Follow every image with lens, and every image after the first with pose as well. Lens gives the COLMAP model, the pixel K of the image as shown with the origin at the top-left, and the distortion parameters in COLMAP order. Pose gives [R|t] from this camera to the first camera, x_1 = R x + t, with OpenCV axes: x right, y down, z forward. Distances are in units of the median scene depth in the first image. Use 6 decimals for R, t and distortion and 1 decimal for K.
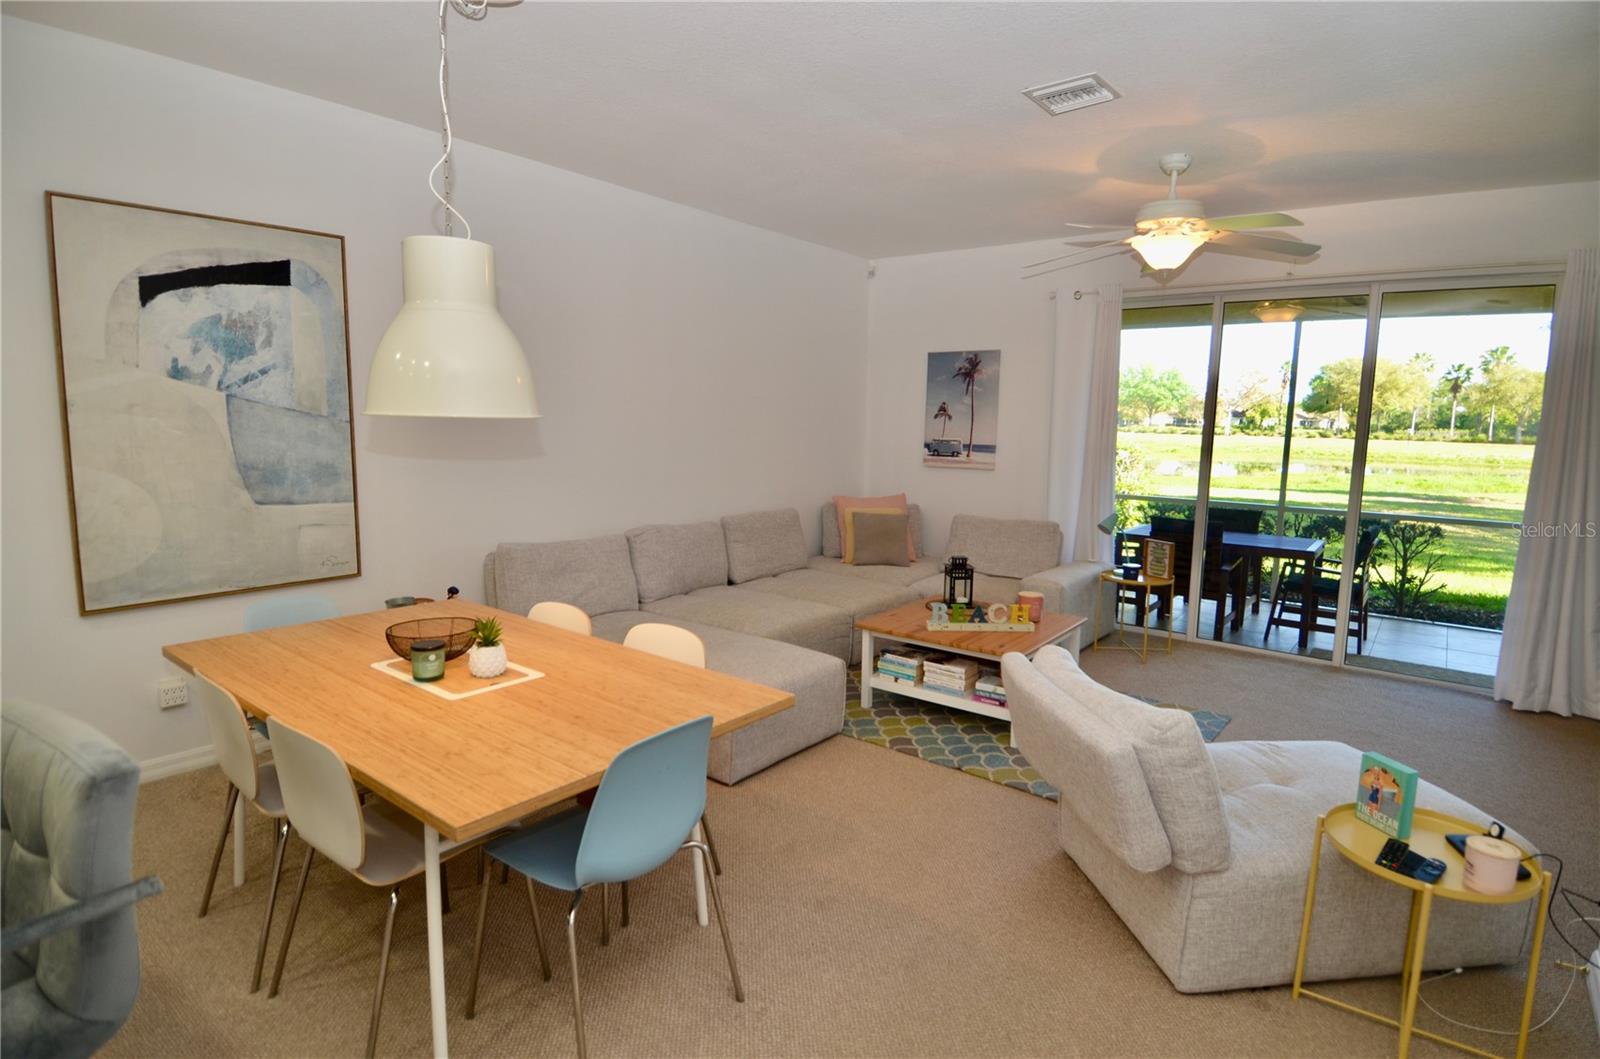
lens RADIAL K [[819.9, 0, 796.7], [0, 819.9, 519.4], [0, 0, 1]] dist [0.030195, -0.051845]
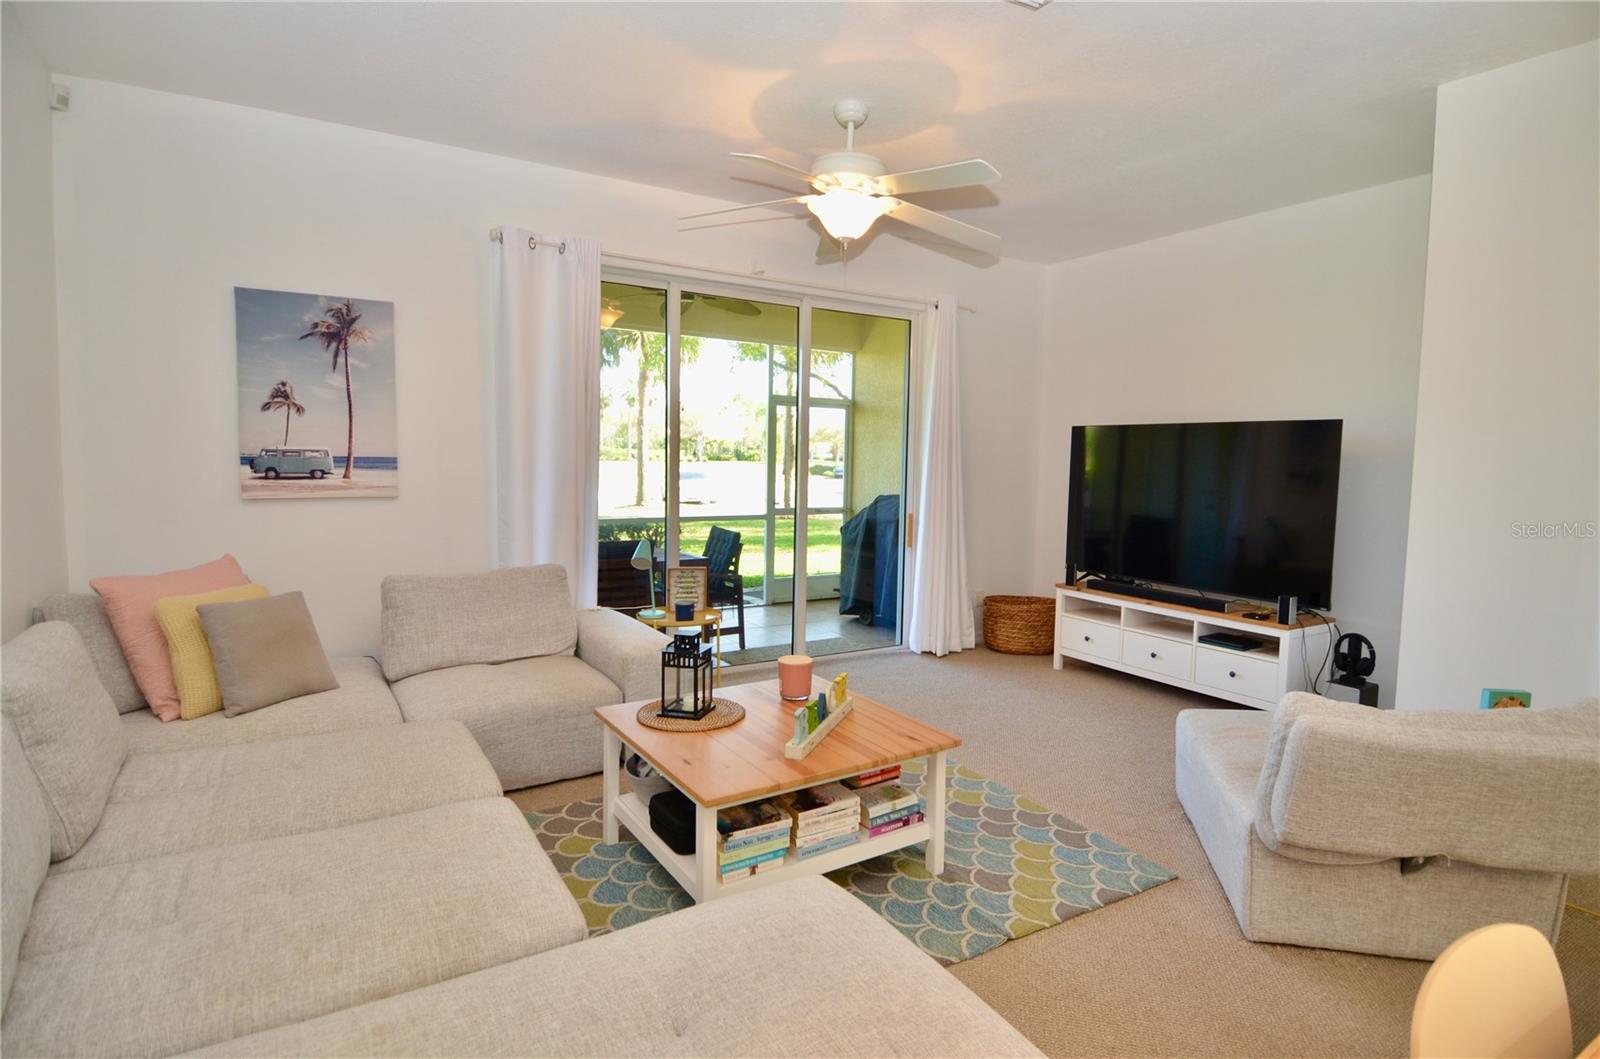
lens RADIAL K [[830.4, 0, 812.7], [0, 830.4, 520.5], [0, 0, 1]] dist [0.040181, -0.051084]
pose [[0.328008, -0.085138, 0.940830, -0.248232], [0.106725, 0.992894, 0.052642, -0.042584], [-0.938627, 0.083143, 0.334764, 0.497713]]
